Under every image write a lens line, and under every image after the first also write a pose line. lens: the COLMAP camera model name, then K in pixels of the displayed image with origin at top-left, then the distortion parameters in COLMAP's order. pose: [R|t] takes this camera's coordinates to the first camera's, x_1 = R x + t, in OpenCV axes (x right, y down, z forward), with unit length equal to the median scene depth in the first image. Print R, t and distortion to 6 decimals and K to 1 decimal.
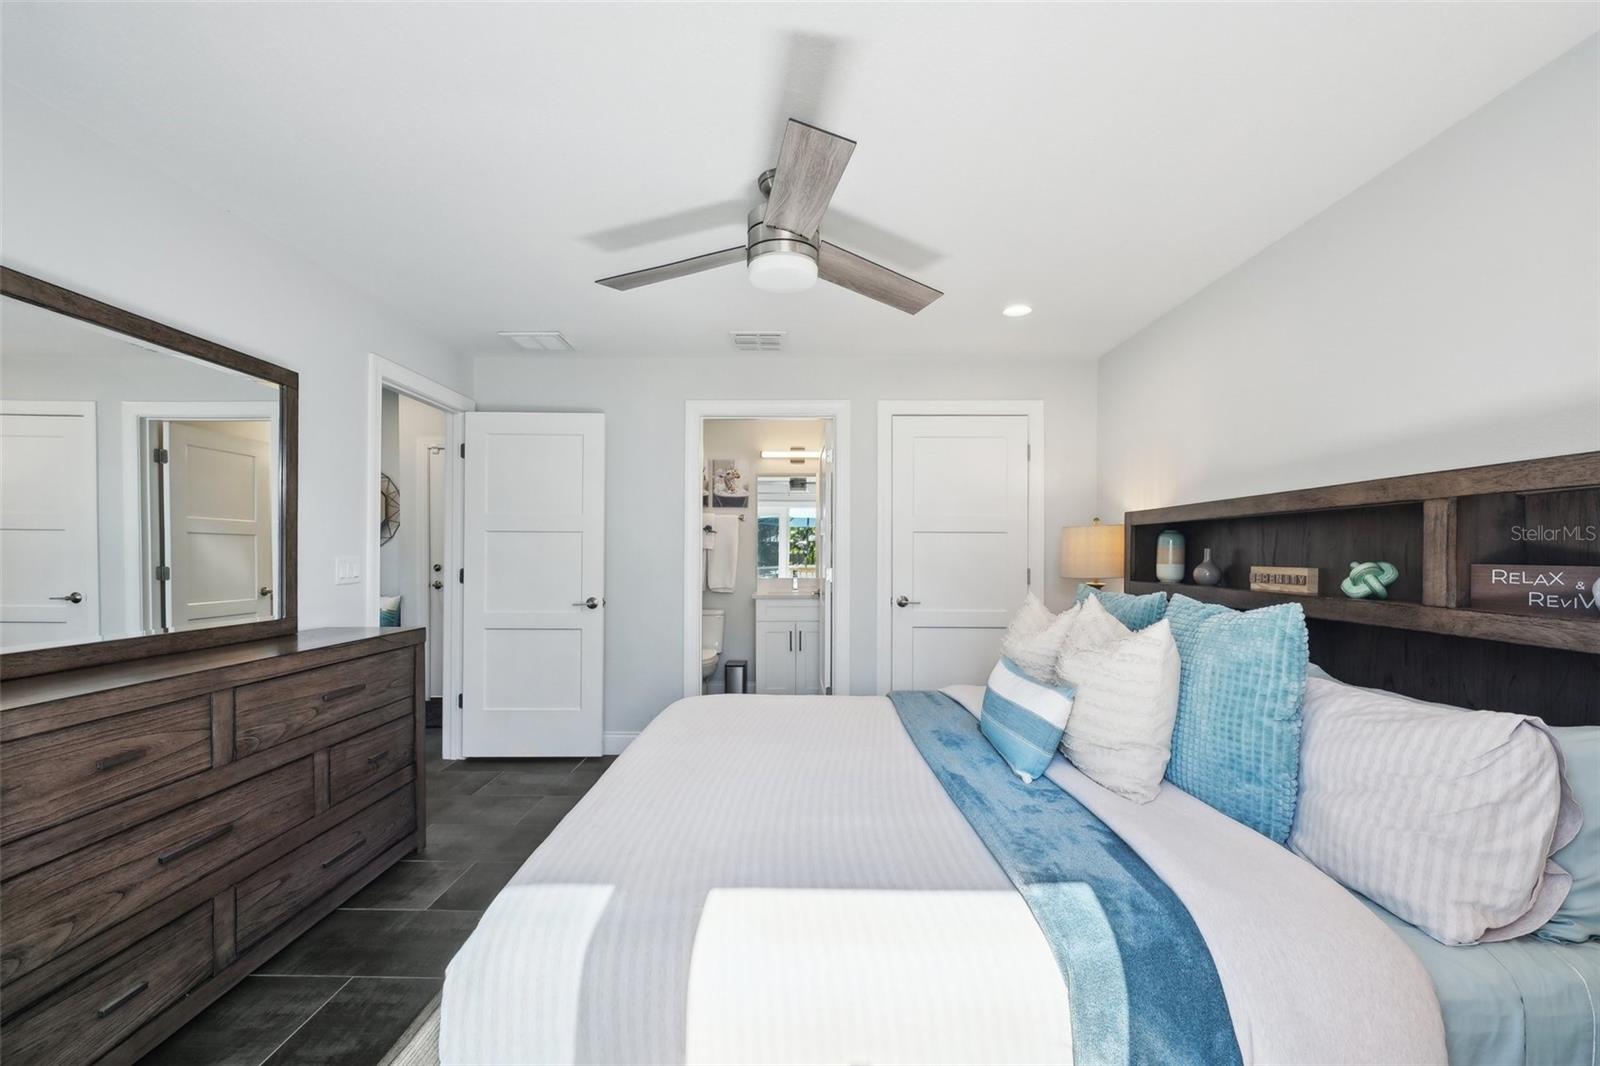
lens RADIAL K [[669.9, 0, 796.1], [0, 669.9, 535.9], [0, 0, 1]] dist [-0.010368, 0.000463]
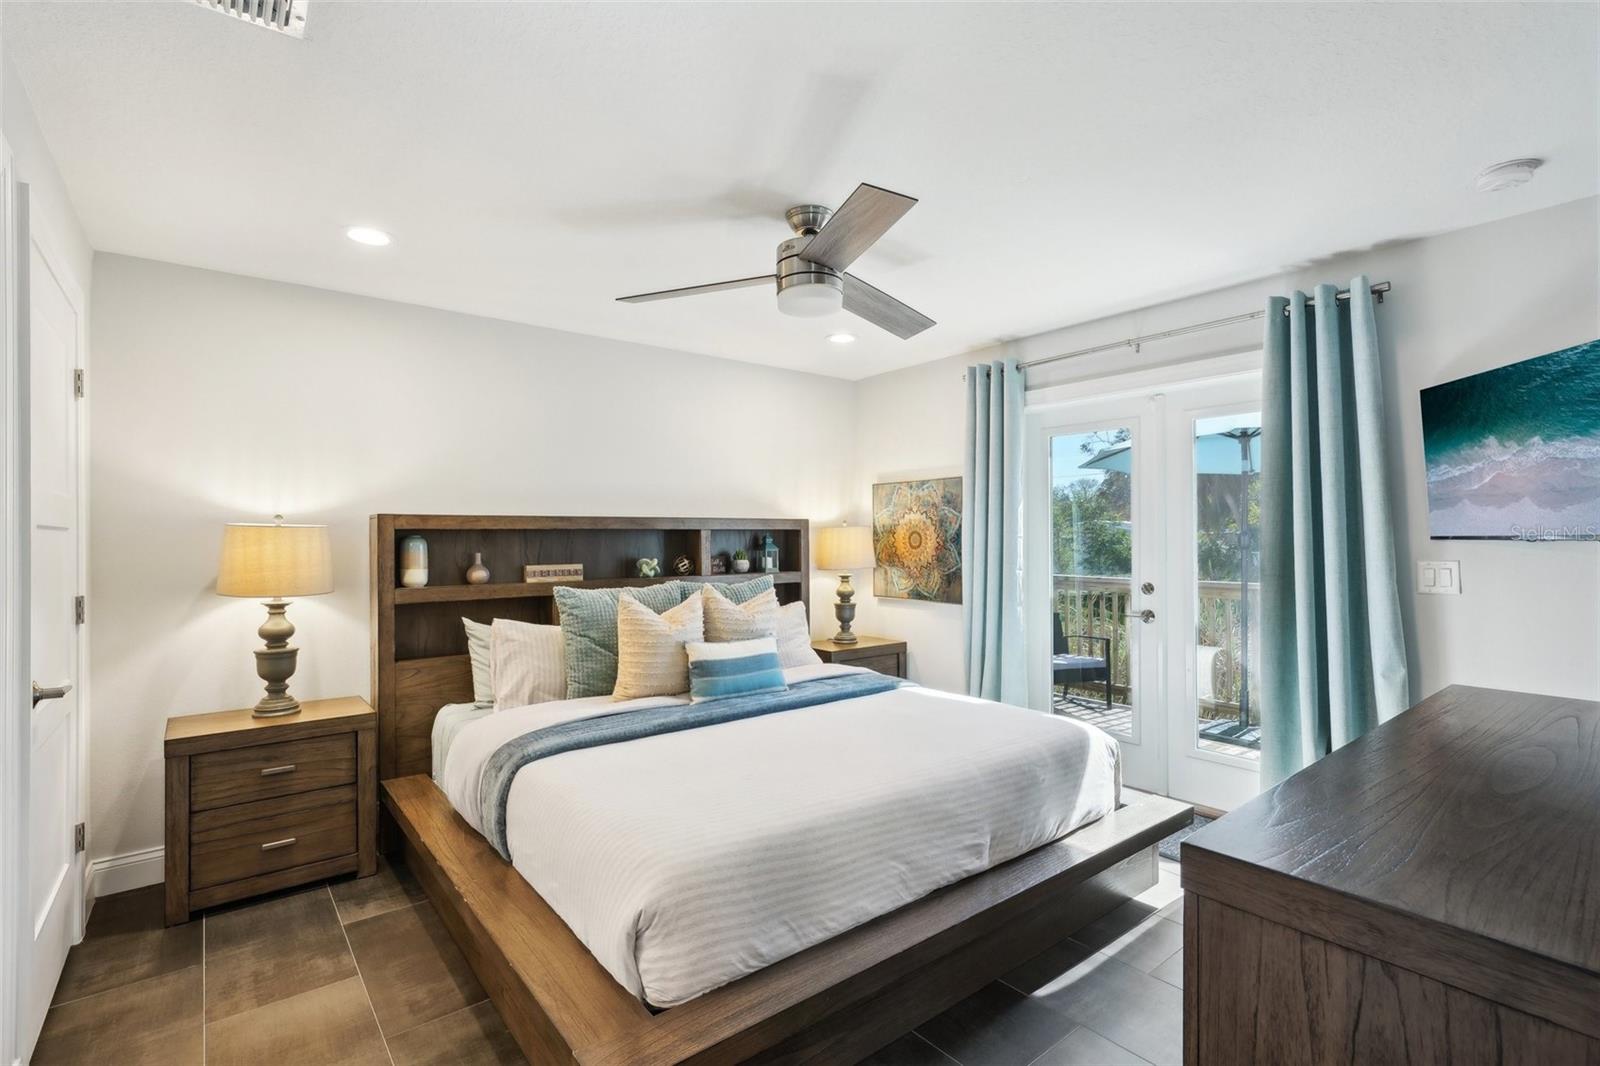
lens RADIAL K [[764.8, 0, 791.0], [0, 764.8, 535.3], [0, 0, 1]] dist [0.000531, 0.000743]
pose [[-0.606608, 0.005540, 0.794982, -0.898321], [-0.012256, 0.999792, -0.016320, 0.003268], [-0.794906, -0.019643, -0.606414, 1.573265]]
